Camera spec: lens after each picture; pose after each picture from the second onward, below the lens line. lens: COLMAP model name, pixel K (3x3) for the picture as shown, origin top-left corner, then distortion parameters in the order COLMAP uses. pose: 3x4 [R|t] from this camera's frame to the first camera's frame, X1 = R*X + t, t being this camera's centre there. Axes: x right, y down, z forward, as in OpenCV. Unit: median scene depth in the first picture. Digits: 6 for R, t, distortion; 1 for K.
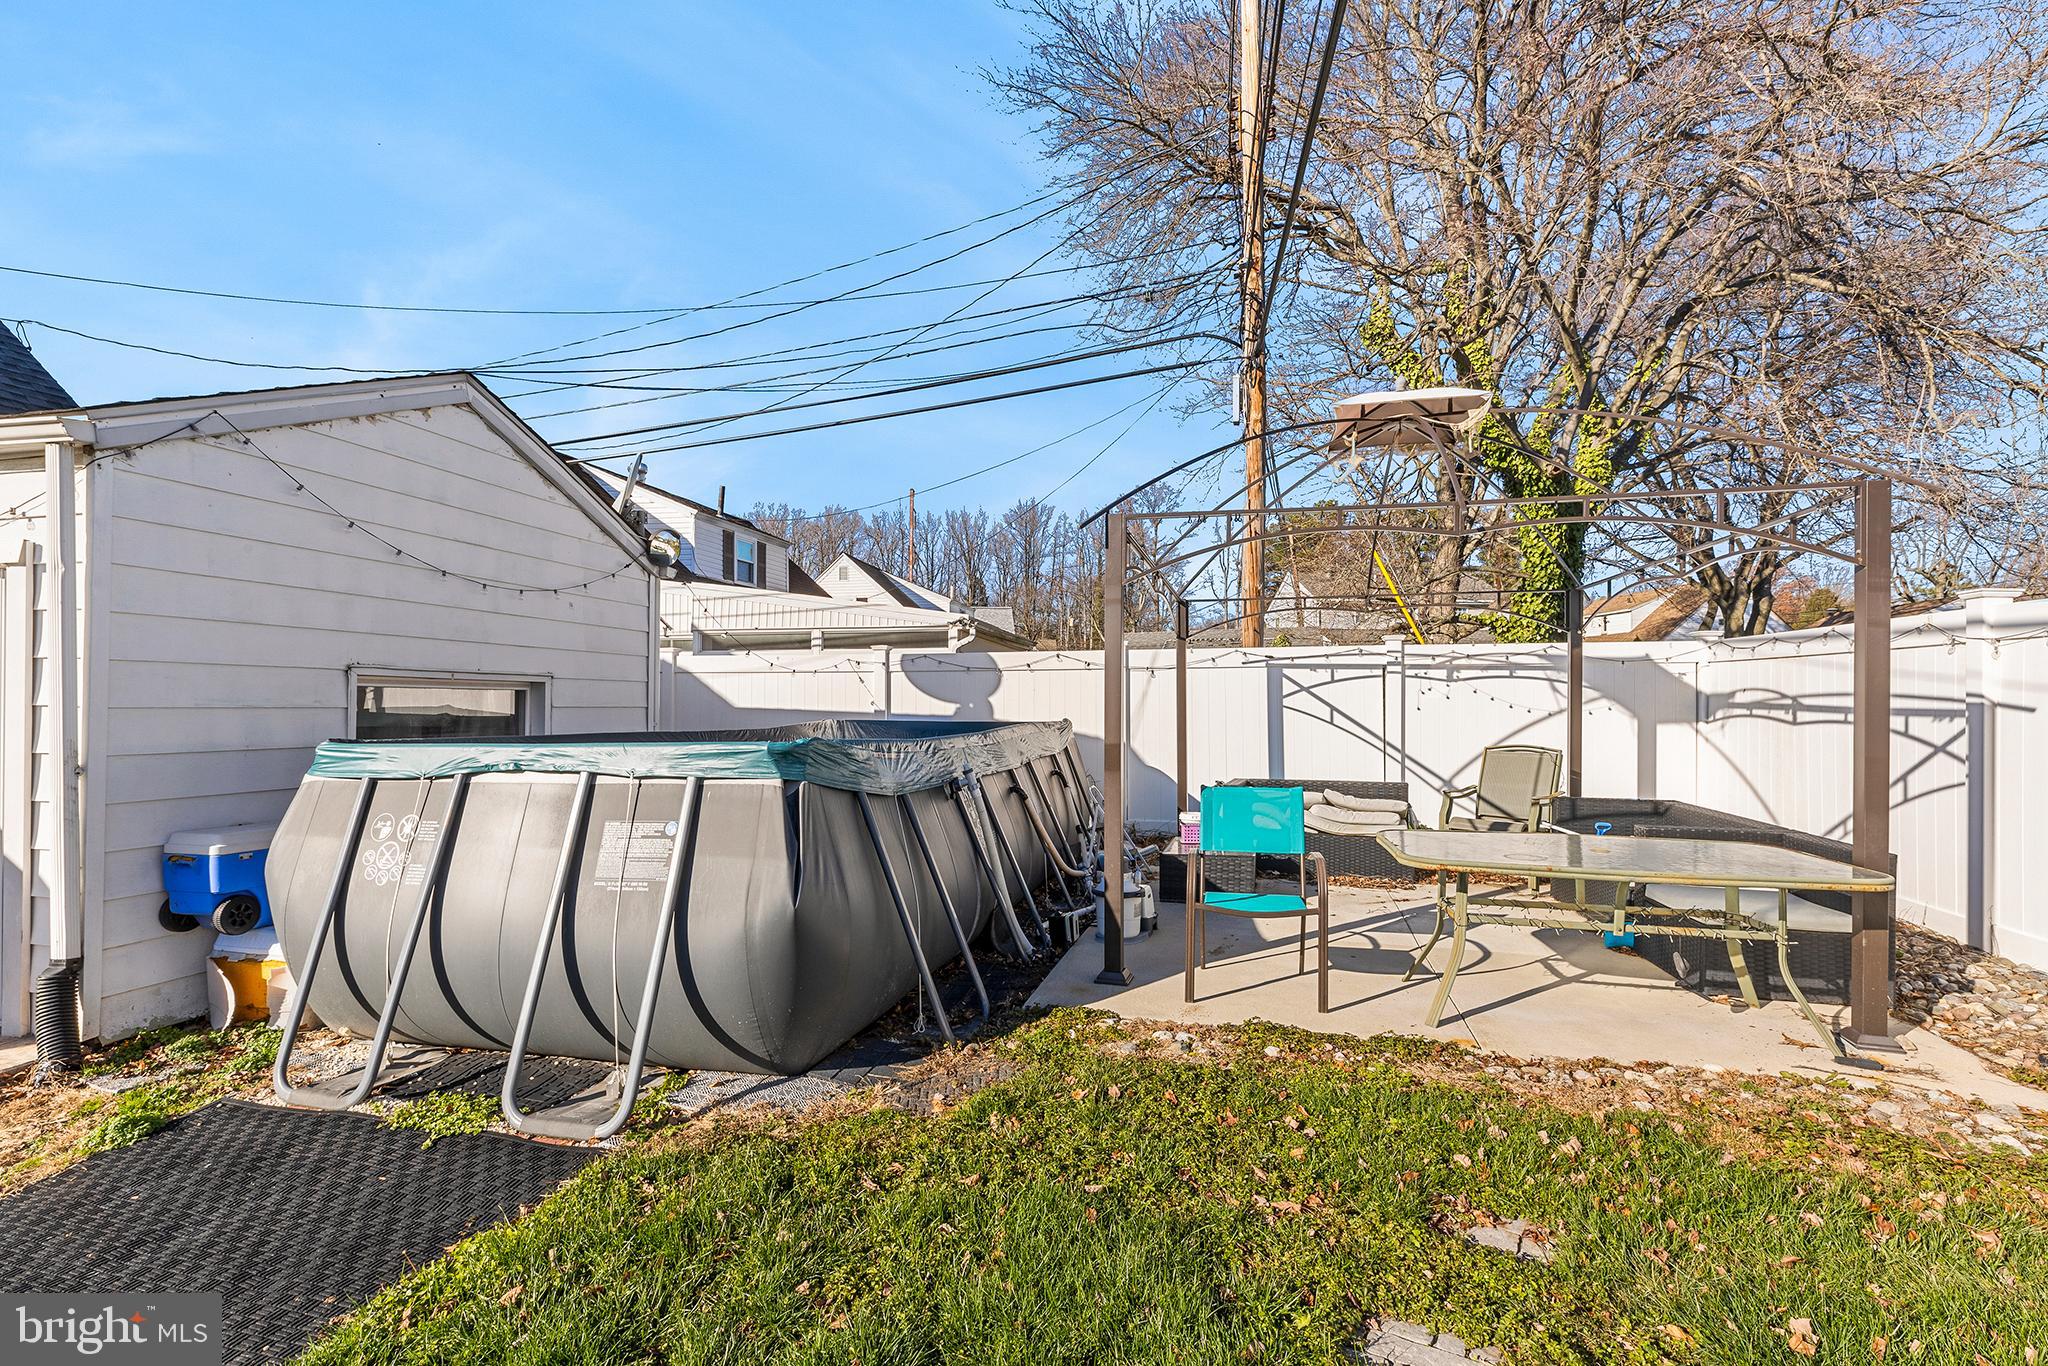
lens RADIAL K [[917.5, 0, 1024.0], [0, 917.5, 683.0], [0, 0, 1]] dist [0.004608, 0.000449]
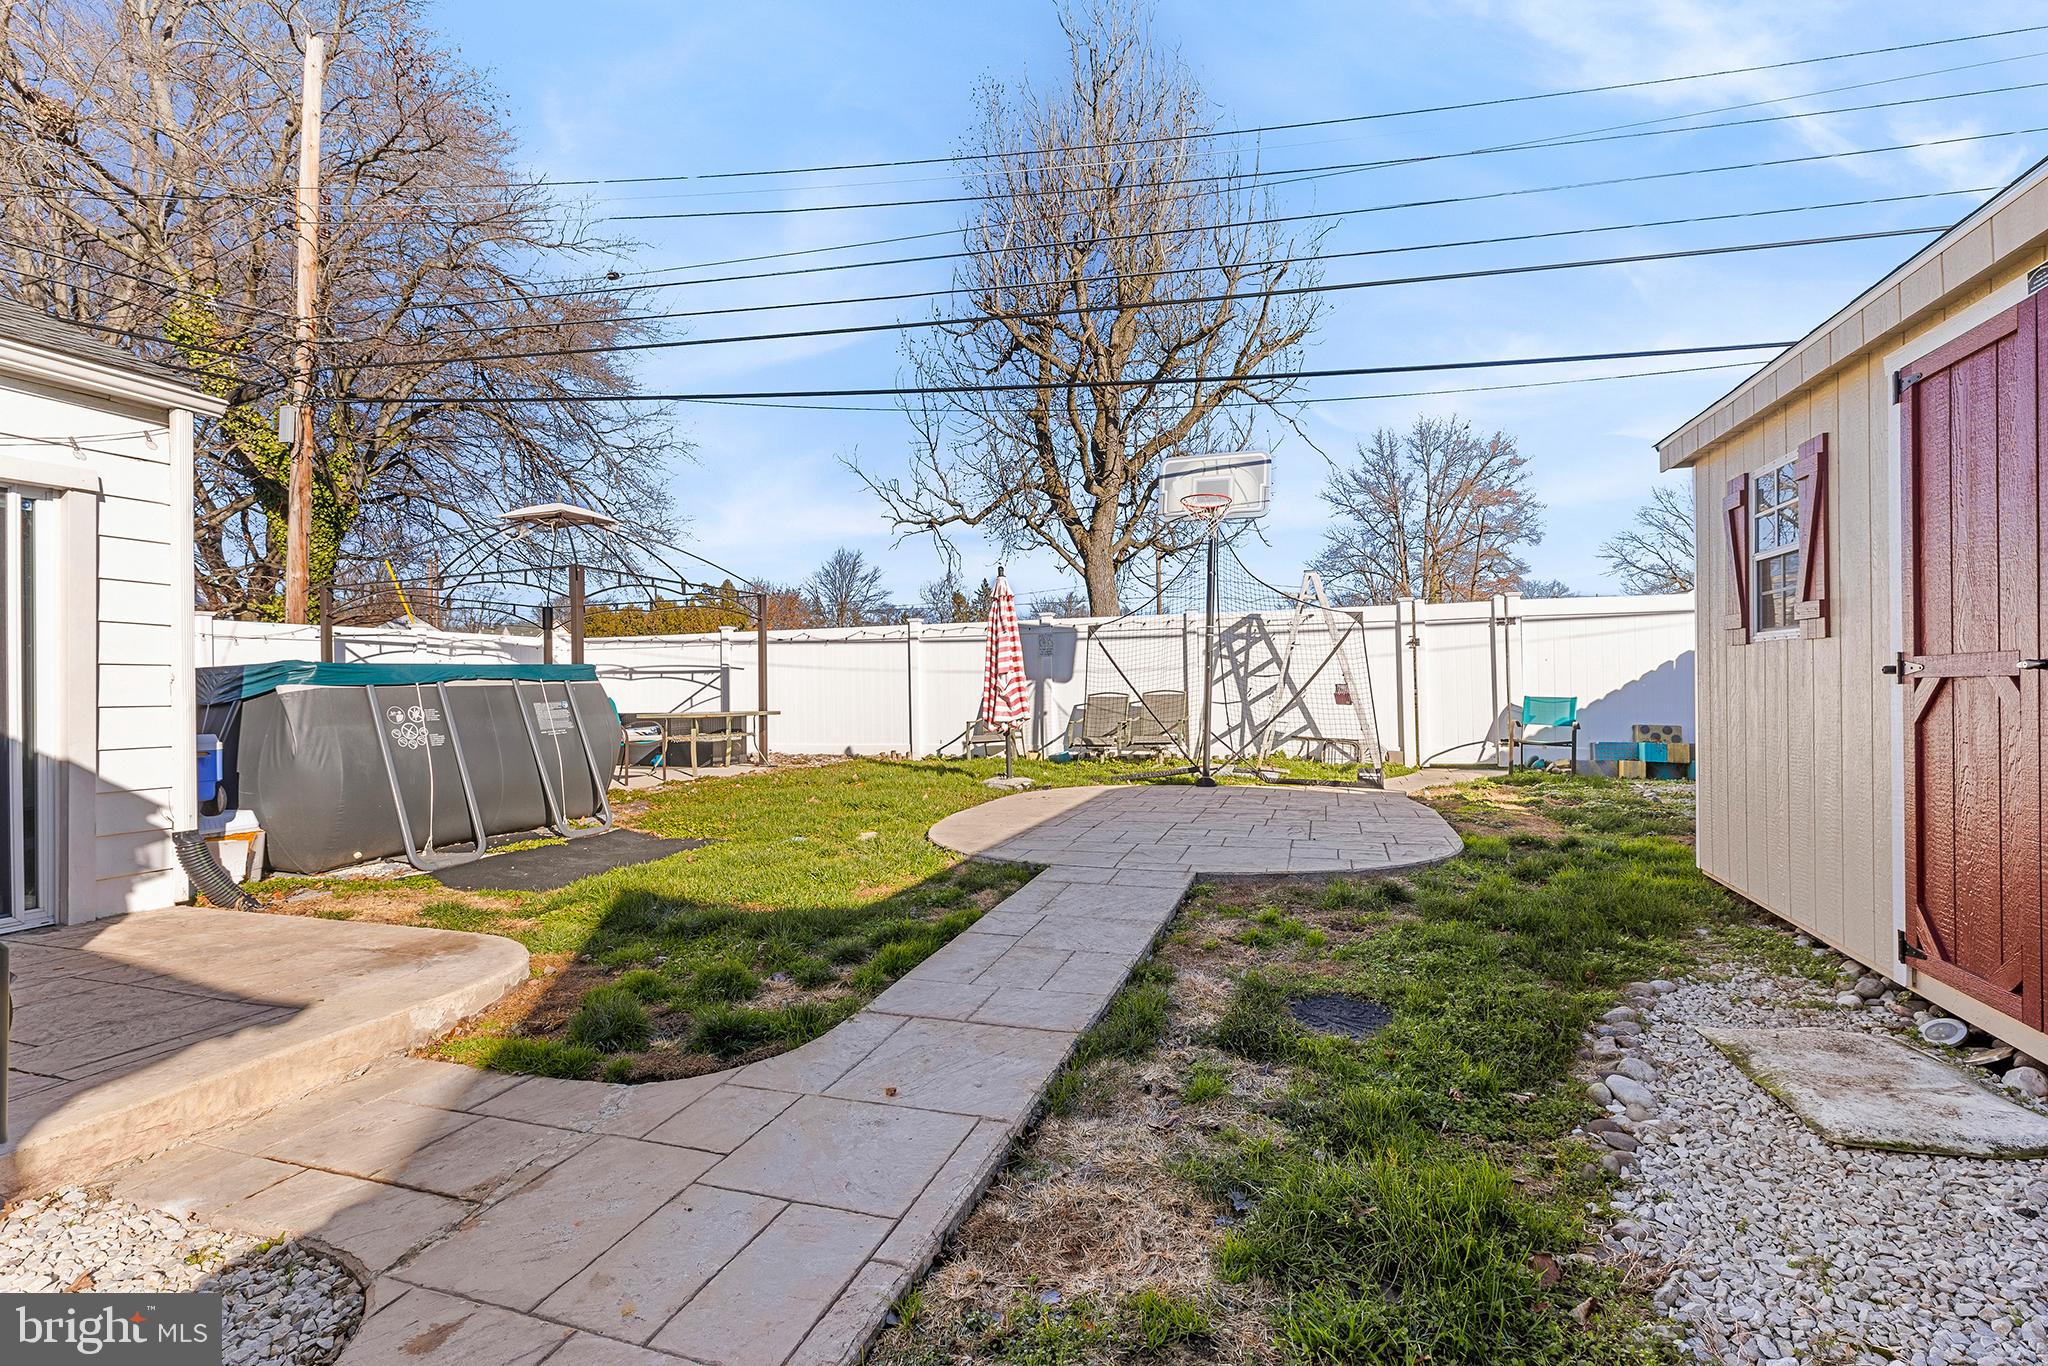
lens RADIAL K [[917.5, 0, 1024.0], [0, 917.5, 683.0], [0, 0, 1]] dist [0.004608, 0.000449]
pose [[0.009411, -0.007392, 0.999928, -1.090040], [-0.013898, 0.999875, 0.007522, 0.019131], [-0.999859, -0.013968, 0.009307, 0.008390]]
